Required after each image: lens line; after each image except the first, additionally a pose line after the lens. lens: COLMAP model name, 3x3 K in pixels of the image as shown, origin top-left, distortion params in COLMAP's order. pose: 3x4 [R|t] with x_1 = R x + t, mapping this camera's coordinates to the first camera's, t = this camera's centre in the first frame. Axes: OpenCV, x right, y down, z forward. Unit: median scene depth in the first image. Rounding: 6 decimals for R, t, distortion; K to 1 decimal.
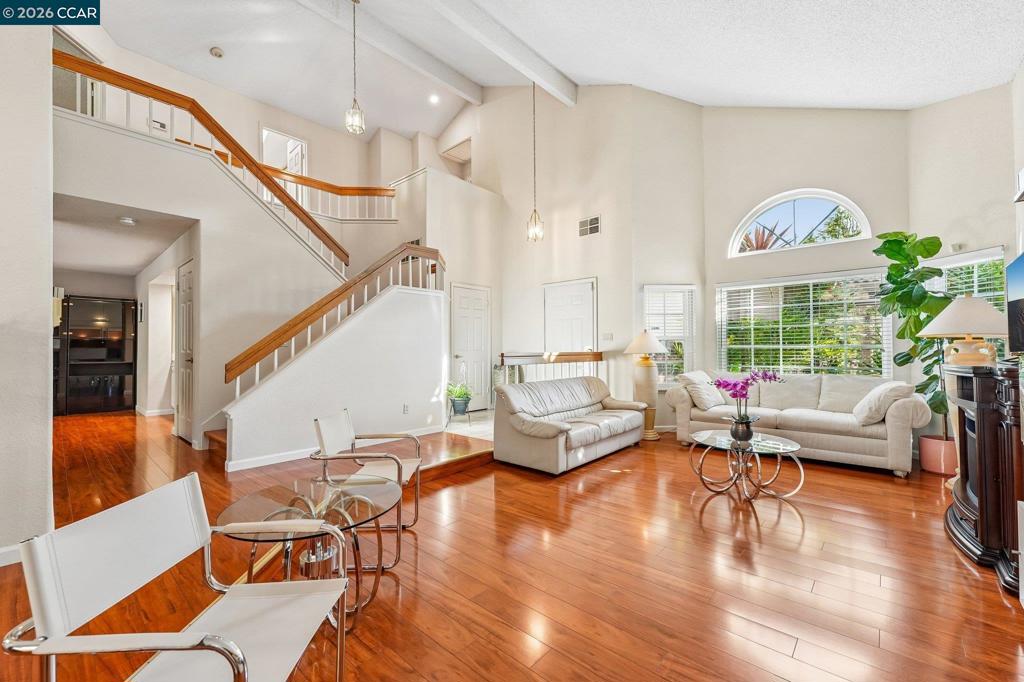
lens RADIAL K [[418.4, 0, 497.0], [0, 418.4, 343.8], [0, 0, 1]] dist [-0.021343, 0.003382]
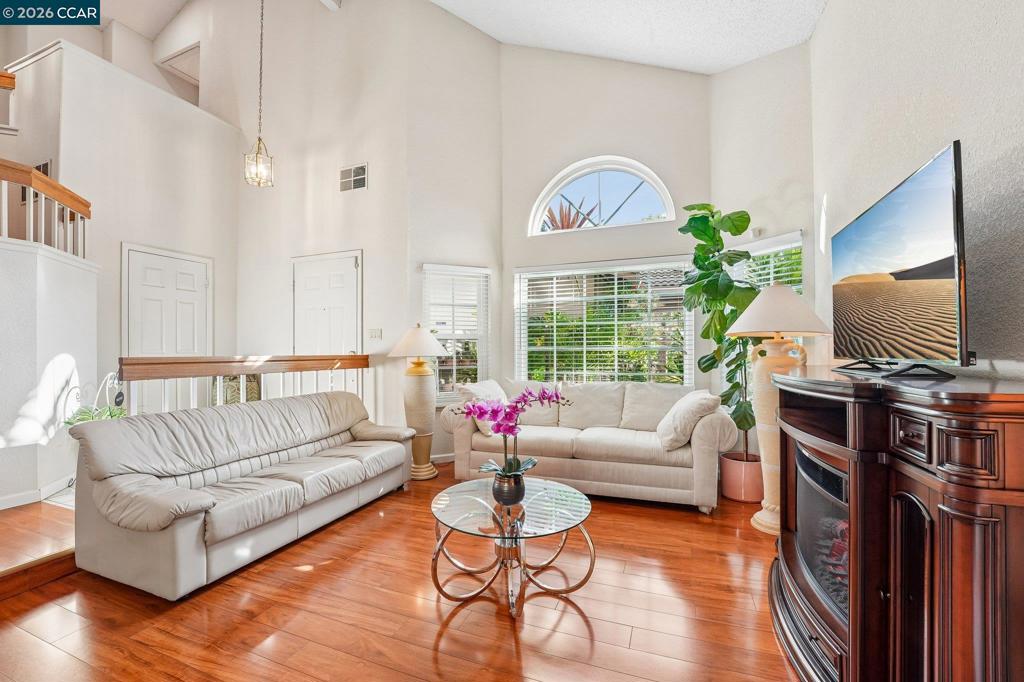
lens RADIAL K [[418.4, 0, 504.6], [0, 418.4, 346.3], [0, 0, 1]] dist [-0.021343, 0.003382]
pose [[0.932635, 0.004732, 0.360789, 0.288275], [-0.005361, 0.999985, 0.000741, 0.003901], [-0.360780, -0.002625, 0.932647, 0.343772]]
